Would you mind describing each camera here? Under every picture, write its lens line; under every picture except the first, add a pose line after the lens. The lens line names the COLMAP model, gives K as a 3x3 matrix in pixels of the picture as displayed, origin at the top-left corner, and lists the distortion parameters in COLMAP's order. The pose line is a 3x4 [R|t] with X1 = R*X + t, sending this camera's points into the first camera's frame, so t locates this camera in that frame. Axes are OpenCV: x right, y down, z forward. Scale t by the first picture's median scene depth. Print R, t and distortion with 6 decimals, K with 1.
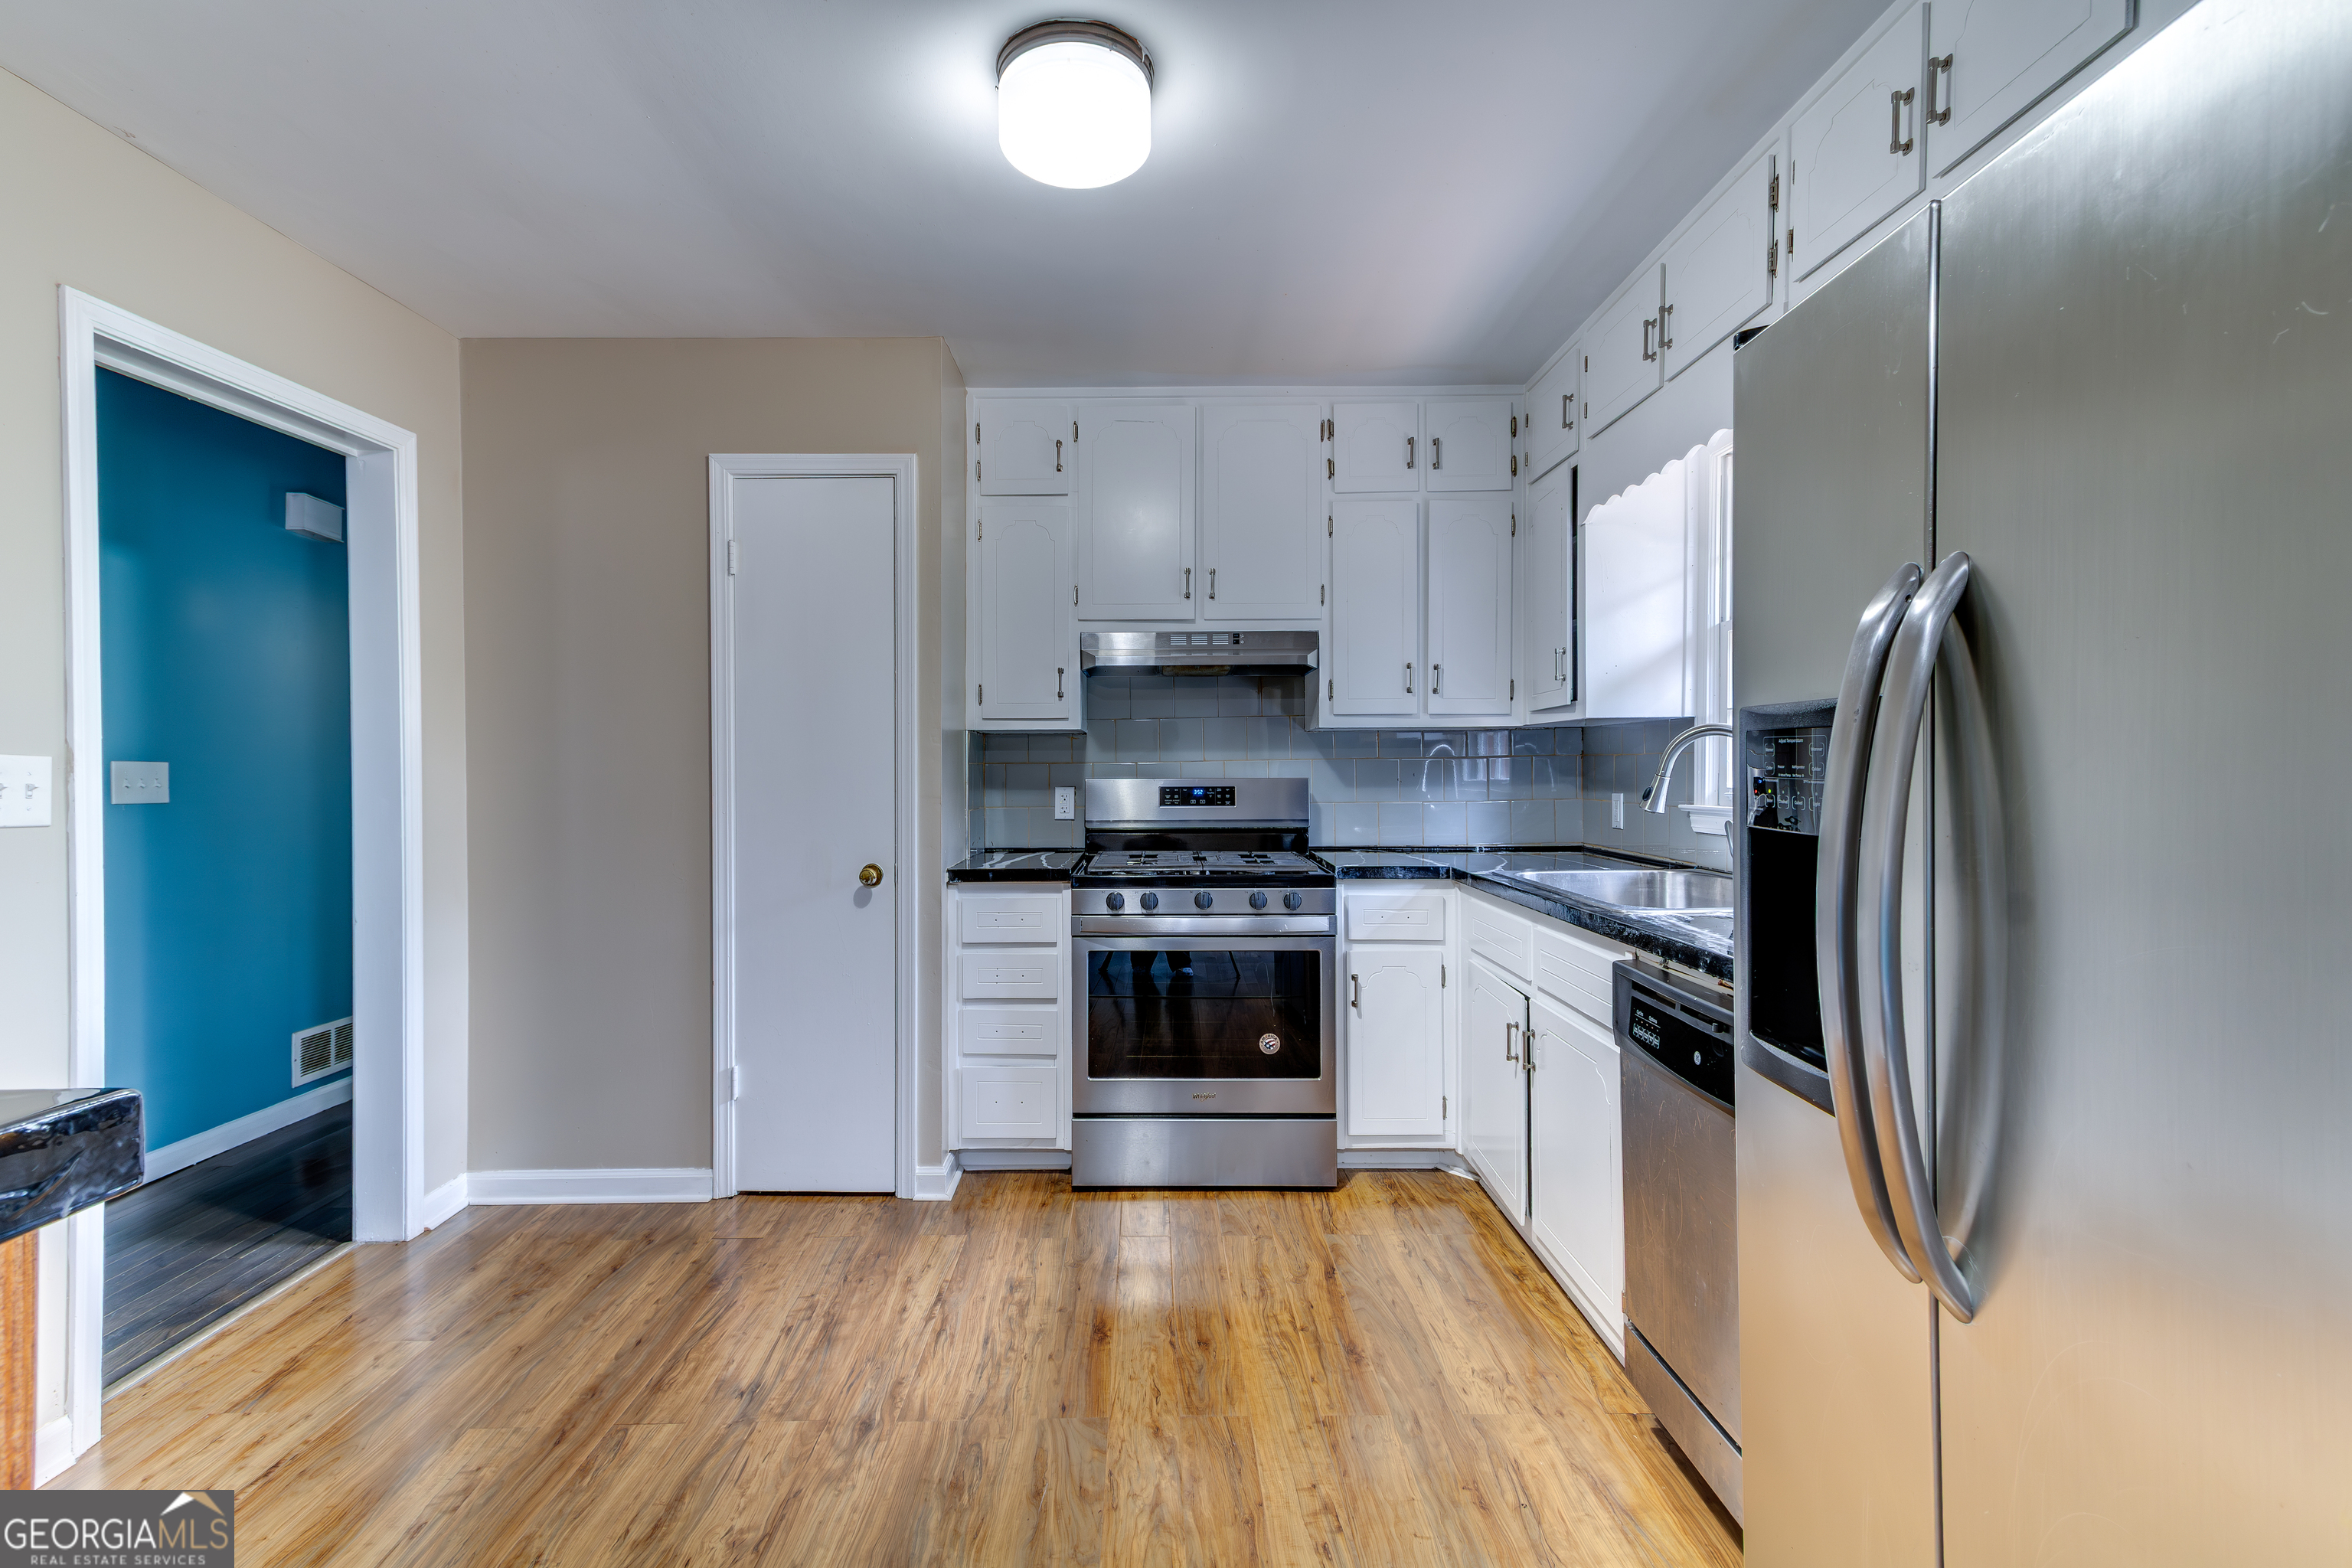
lens RADIAL K [[1072.0, 0, 1152.7], [0, 1072.0, 781.5], [0, 0, 1]] dist [0.022716, 0.000186]
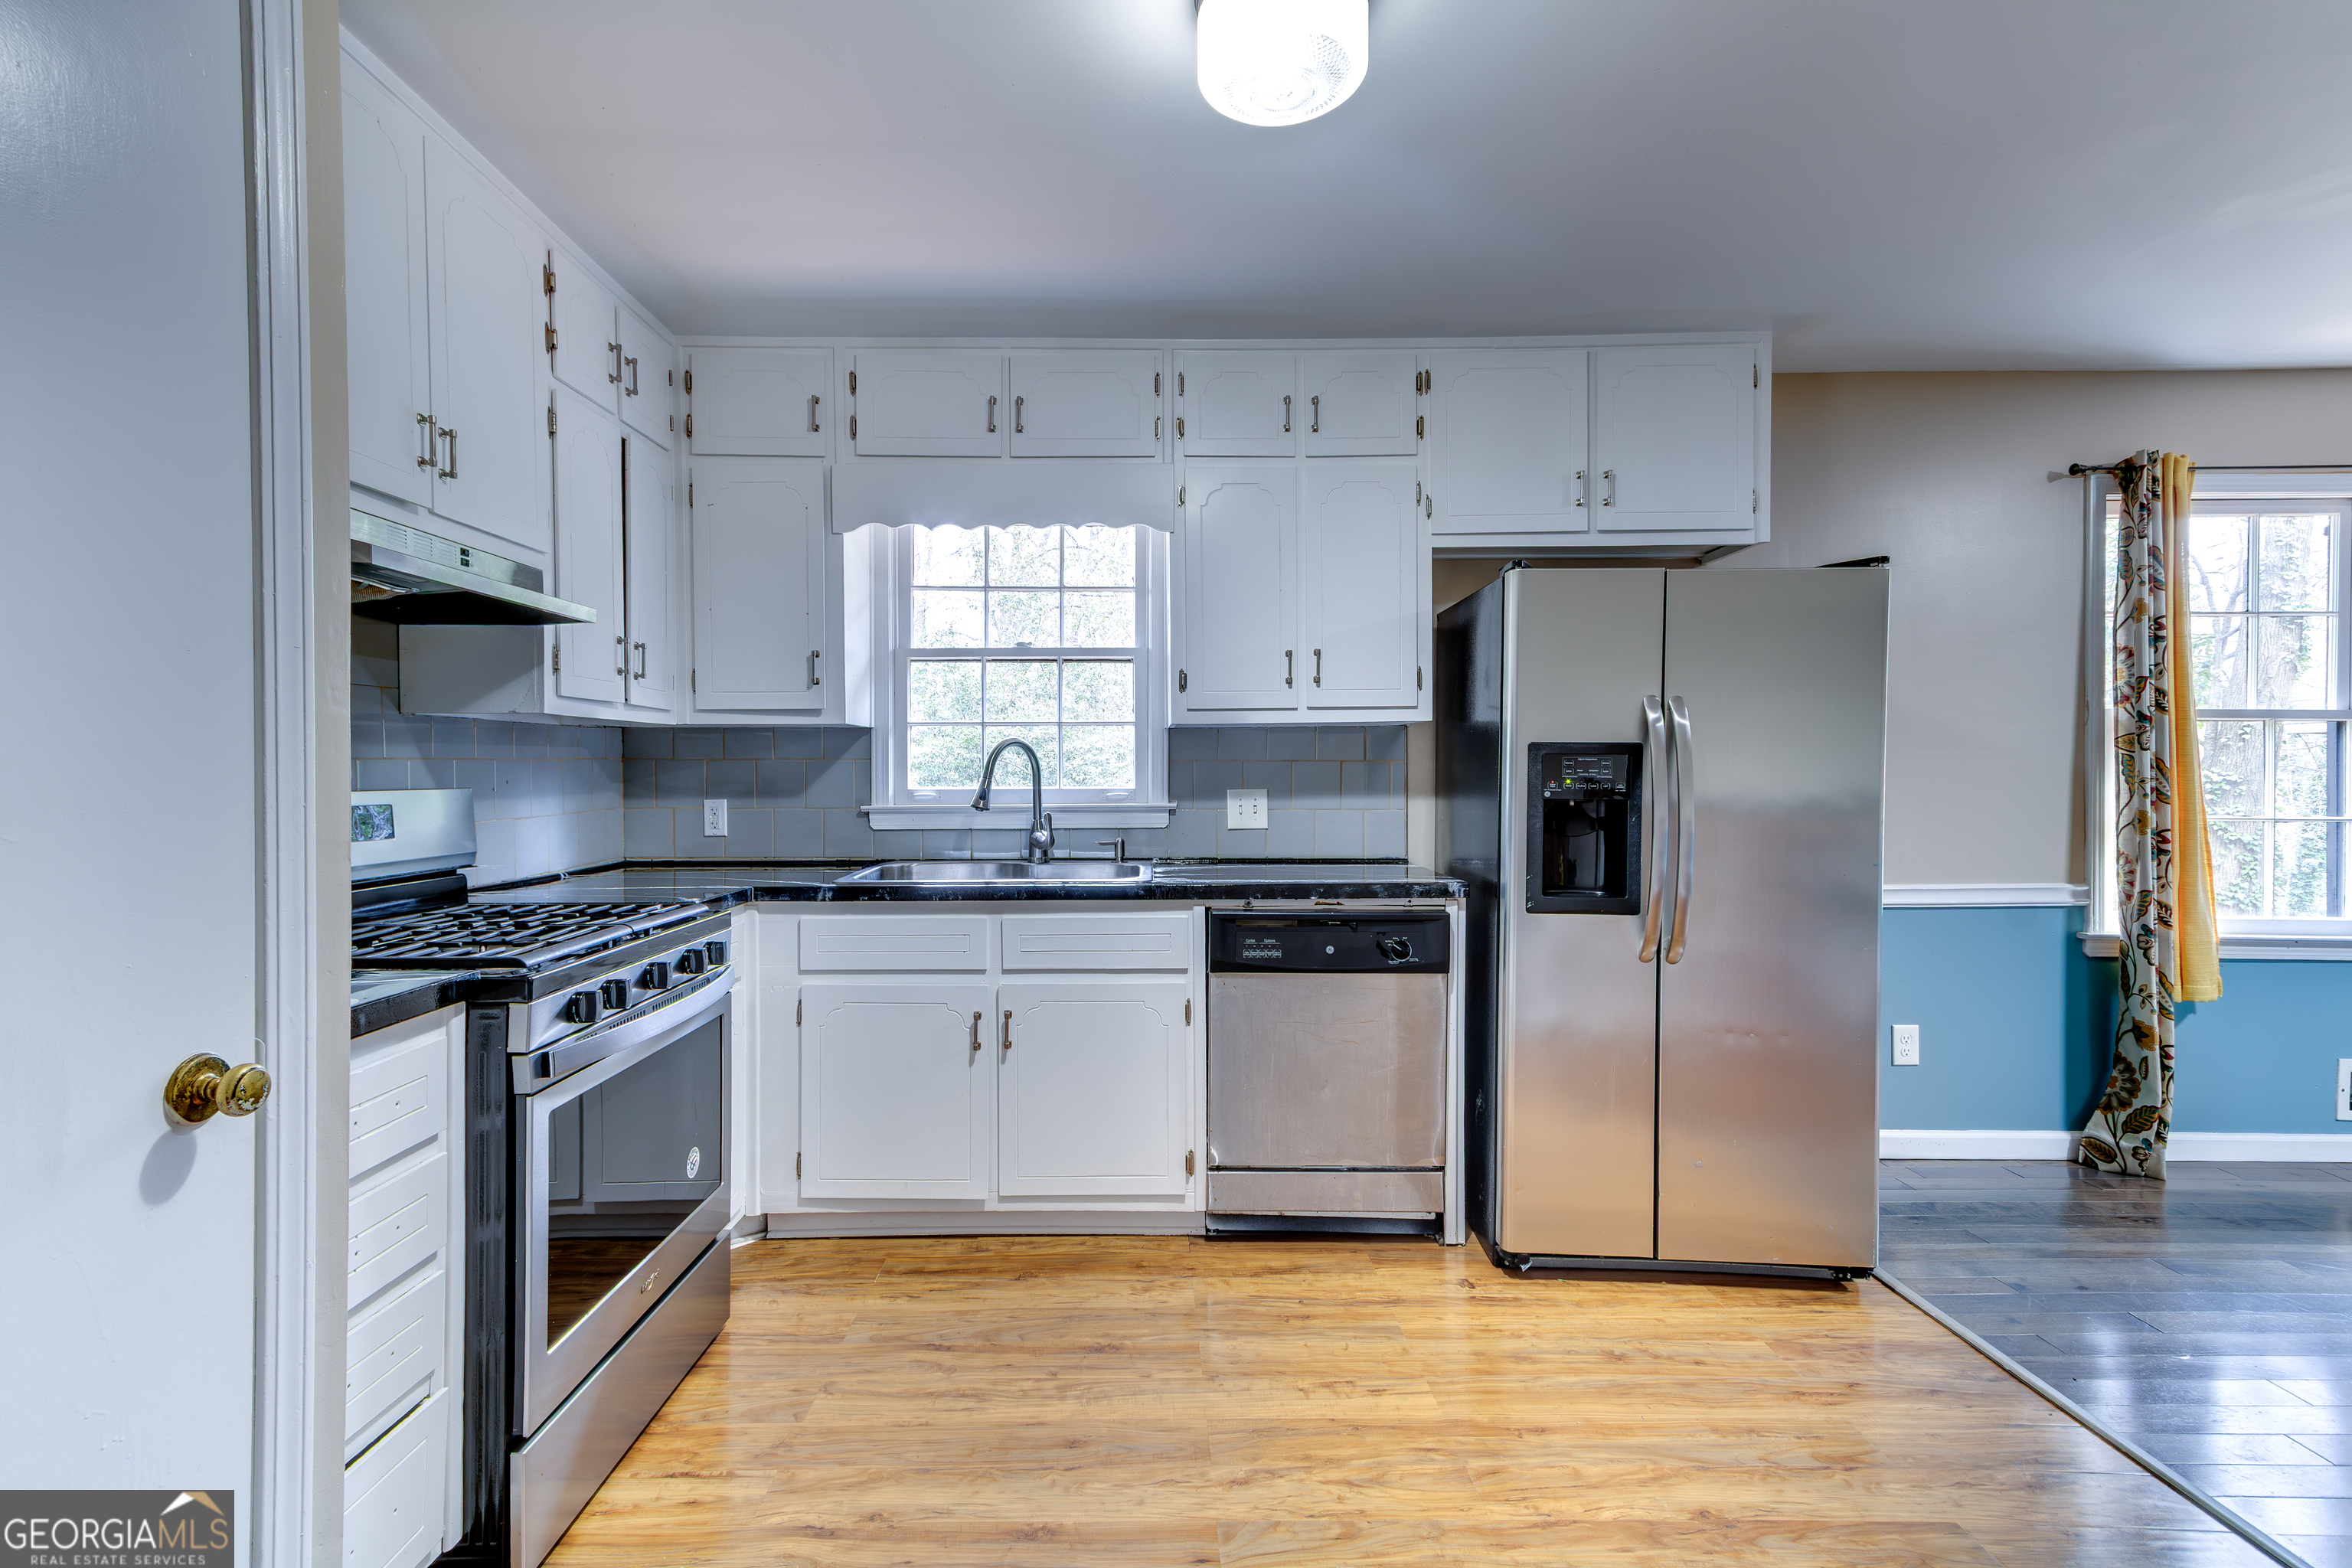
lens RADIAL K [[1063.0, 0, 1158.7], [0, 1063.0, 773.8], [0, 0, 1]] dist [0.024007, 0.000096]
pose [[-0.020071, 0.000388, 0.999798, -0.583425], [0.014660, 0.999893, -0.000094, -0.006508], [-0.999691, 0.014655, -0.020074, 0.683028]]
